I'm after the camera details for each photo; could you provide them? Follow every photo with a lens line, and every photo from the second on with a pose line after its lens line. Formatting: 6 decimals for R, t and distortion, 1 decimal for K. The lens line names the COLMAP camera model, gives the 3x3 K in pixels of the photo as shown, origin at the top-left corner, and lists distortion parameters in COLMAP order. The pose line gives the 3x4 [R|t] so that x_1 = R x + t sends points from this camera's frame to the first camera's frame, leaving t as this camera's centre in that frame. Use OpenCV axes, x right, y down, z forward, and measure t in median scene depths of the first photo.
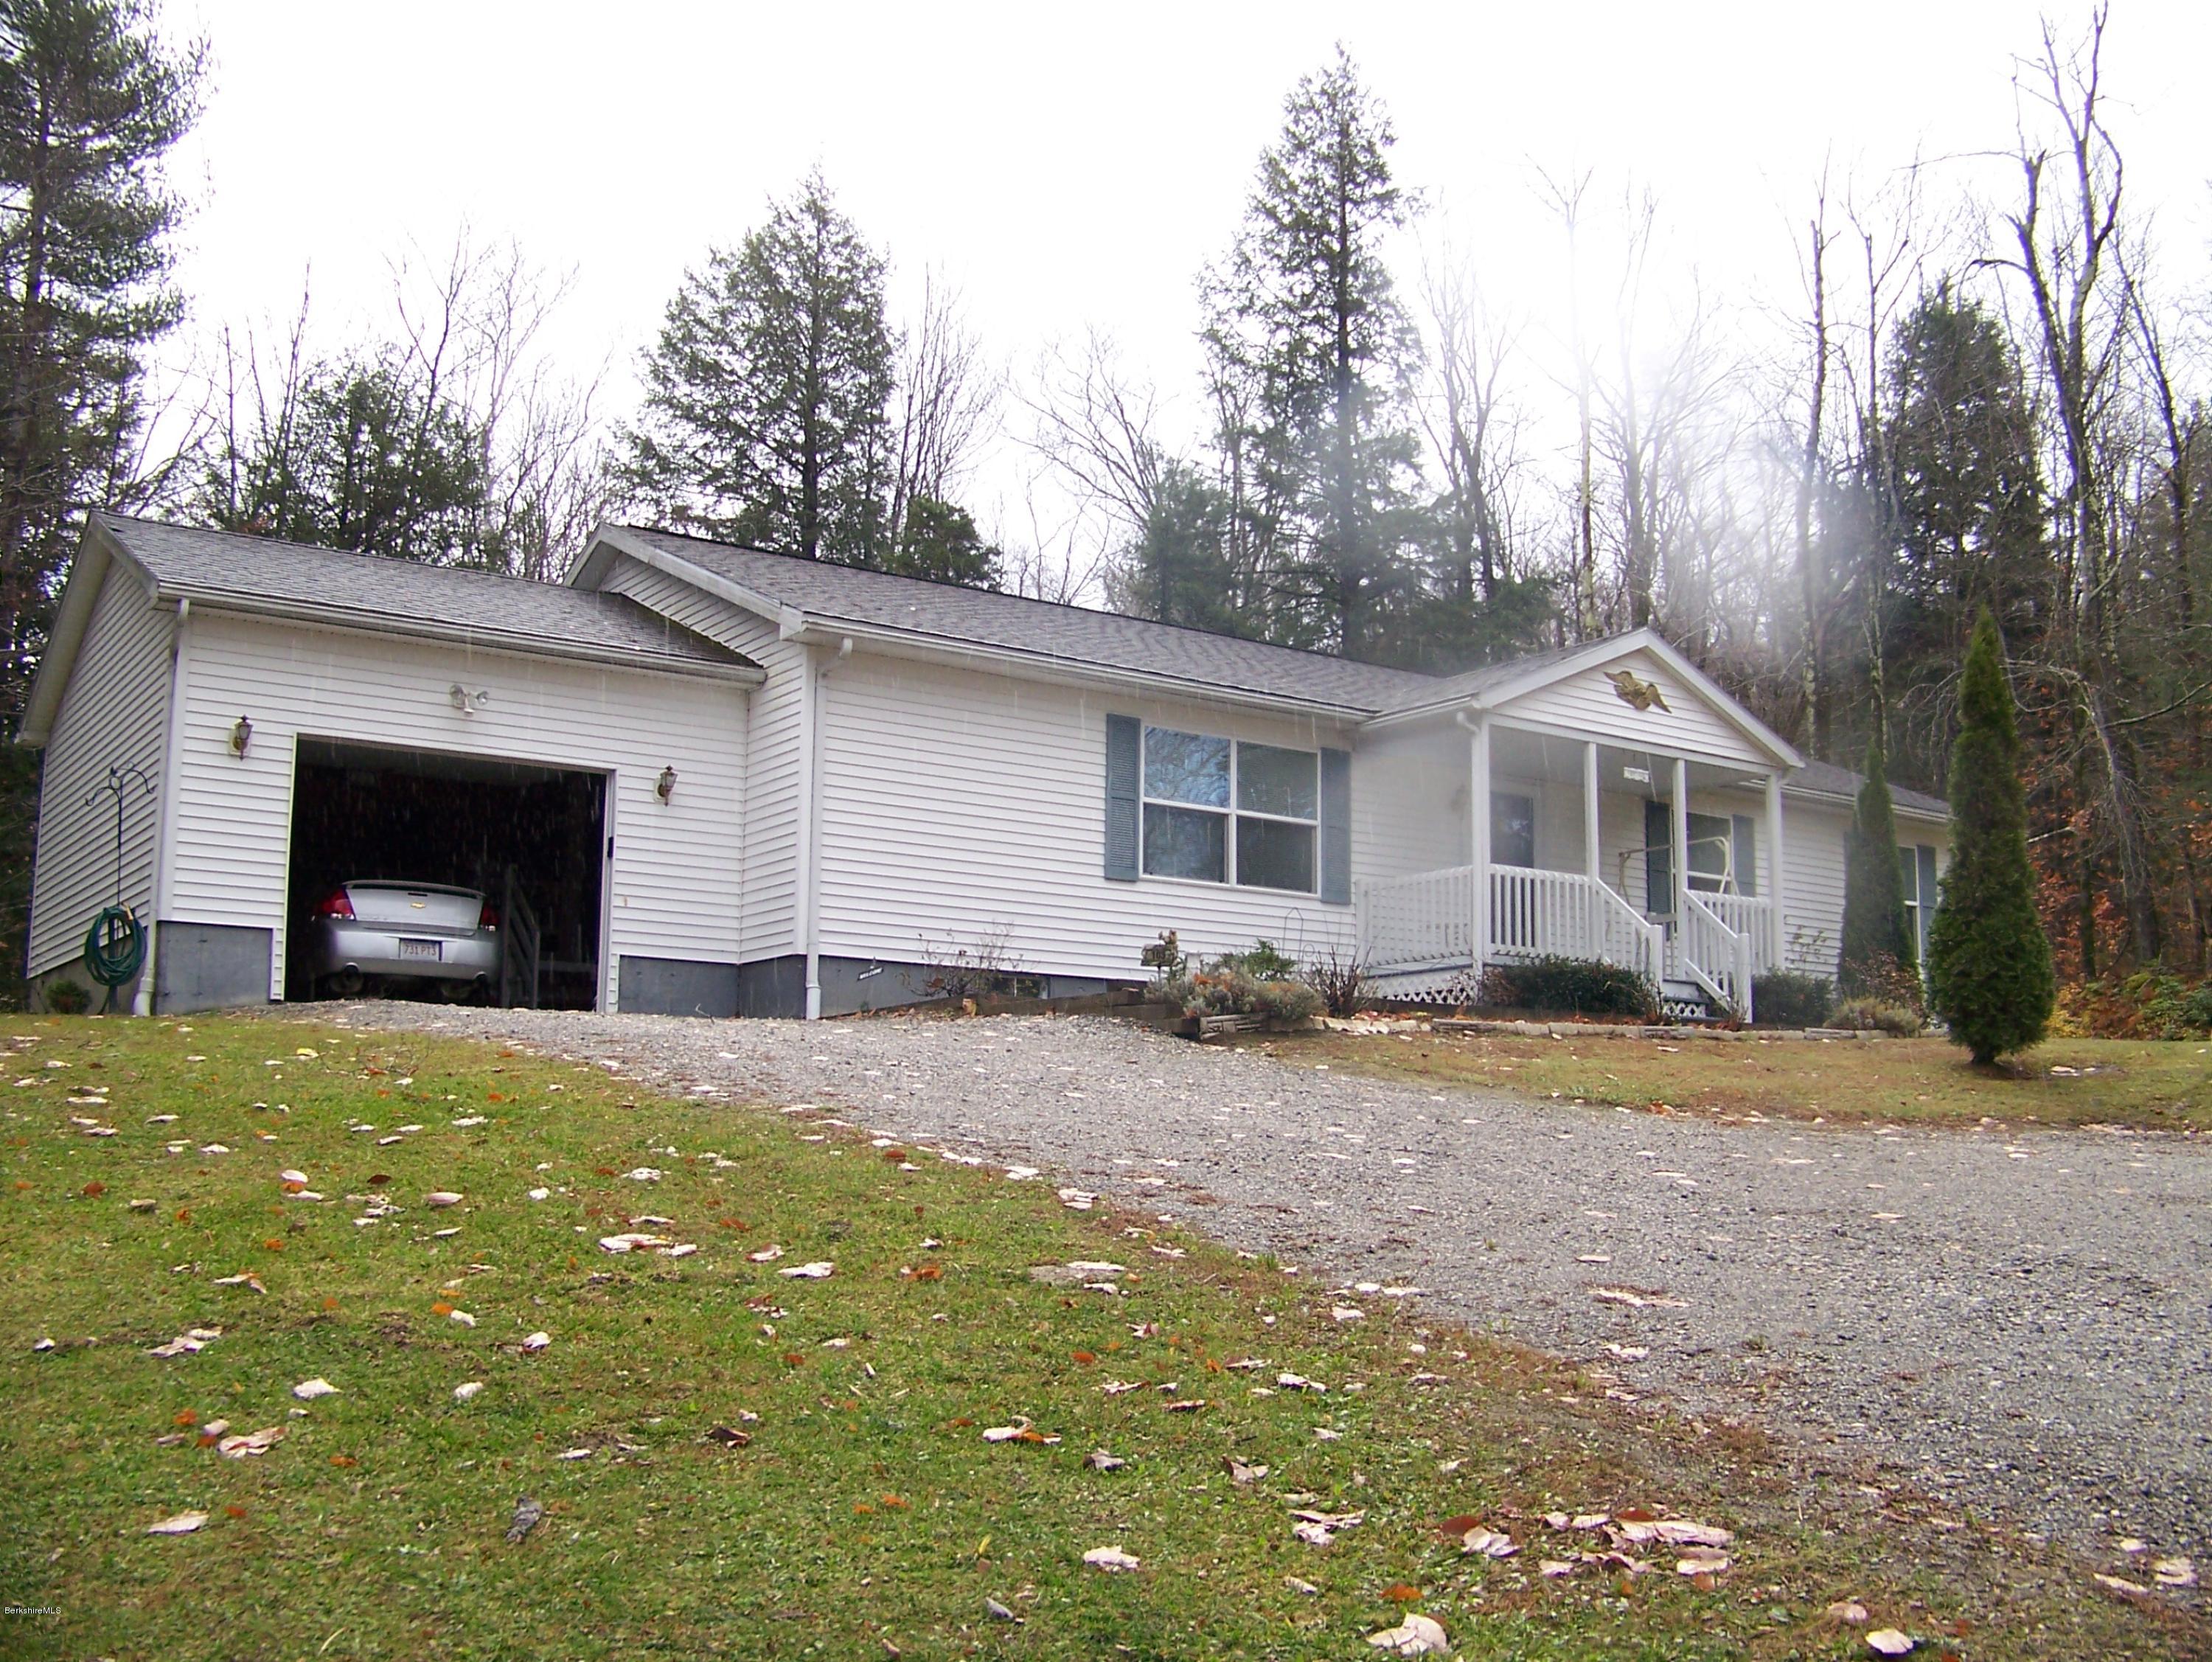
lens RADIAL K [[2333.8, 0, 1106.0], [0, 2333.8, 831.0], [0, 0, 1]] dist [-0.313572, 0.601898]
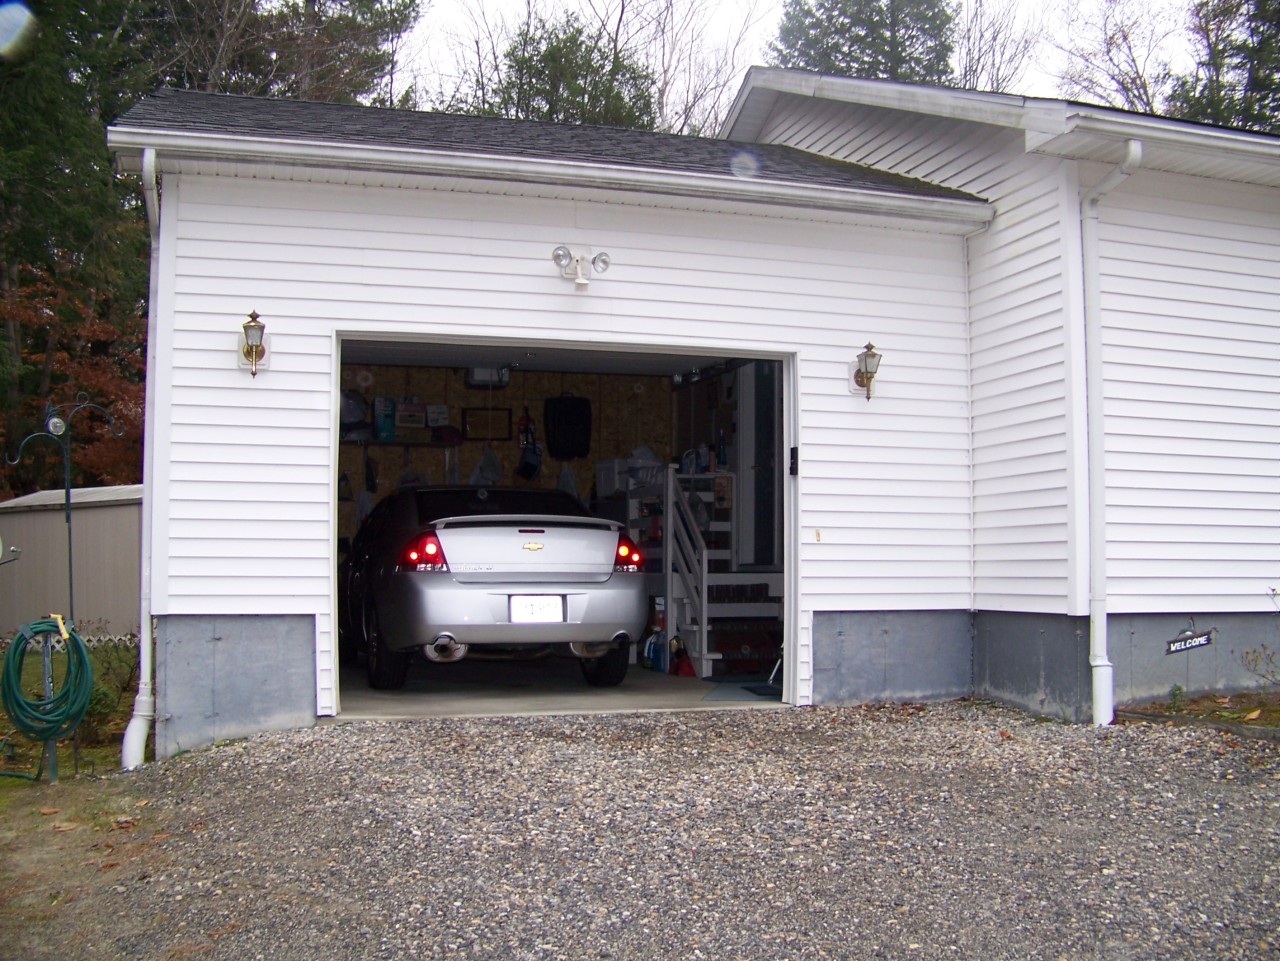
lens RADIAL K [[1350.4, 0, 640.0], [0, 1350.4, 480.5], [0, 0, 1]] dist [-0.313572, 0.601898]
pose [[0.952255, -0.026852, -0.304122, -0.133571], [0.053829, 0.995286, 0.080670, -0.023473], [0.300522, -0.093189, 0.949211, 0.586556]]
